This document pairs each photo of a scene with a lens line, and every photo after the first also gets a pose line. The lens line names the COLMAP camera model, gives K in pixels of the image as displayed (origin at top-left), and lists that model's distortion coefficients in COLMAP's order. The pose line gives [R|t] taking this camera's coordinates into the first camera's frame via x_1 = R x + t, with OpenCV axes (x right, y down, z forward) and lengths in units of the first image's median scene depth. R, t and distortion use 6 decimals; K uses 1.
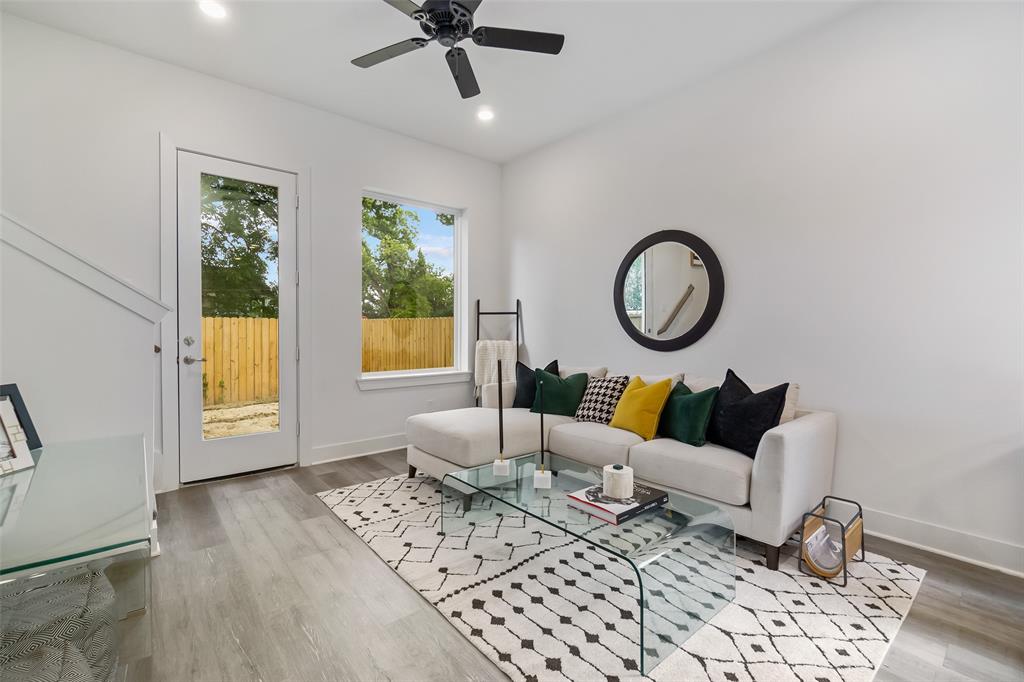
lens RADIAL K [[452.0, 0, 507.6], [0, 452.0, 338.6], [0, 0, 1]] dist [-0.005894, -0.000420]
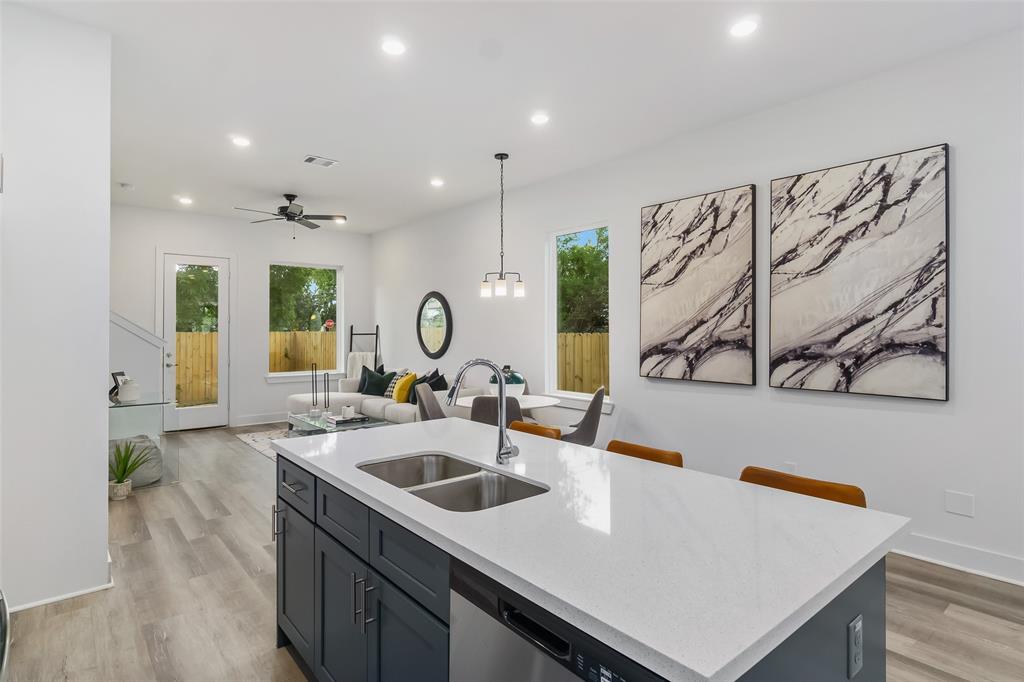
lens RADIAL K [[537.4, 0, 500.8], [0, 537.4, 326.2], [0, 0, 1]] dist [0.001860, 0.000847]
pose [[0.999916, -0.005024, -0.011973, 0.635496], [0.004645, 0.999494, -0.031477, -0.033352], [0.012125, 0.031419, 0.999433, -1.110781]]
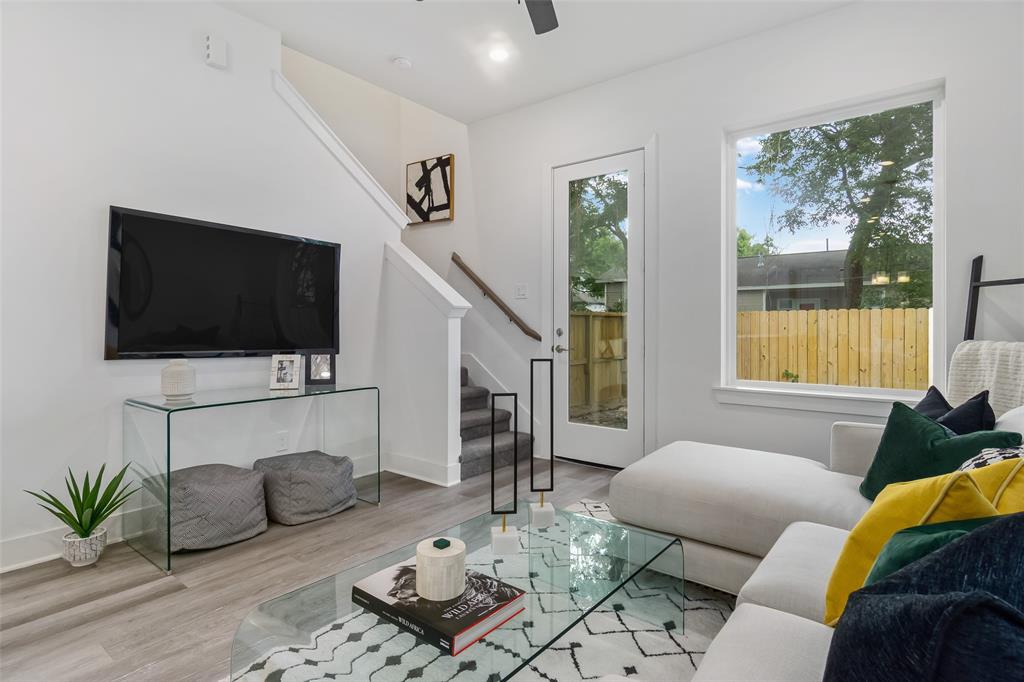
lens RADIAL K [[537.4, 0, 505.3], [0, 537.4, 335.7], [0, 0, 1]] dist [0.001860, 0.000847]
pose [[0.197496, 0.013540, -0.980210, 0.553348], [-0.018631, 0.999776, 0.010056, 0.003060], [0.980127, 0.016276, 0.197704, 0.549437]]
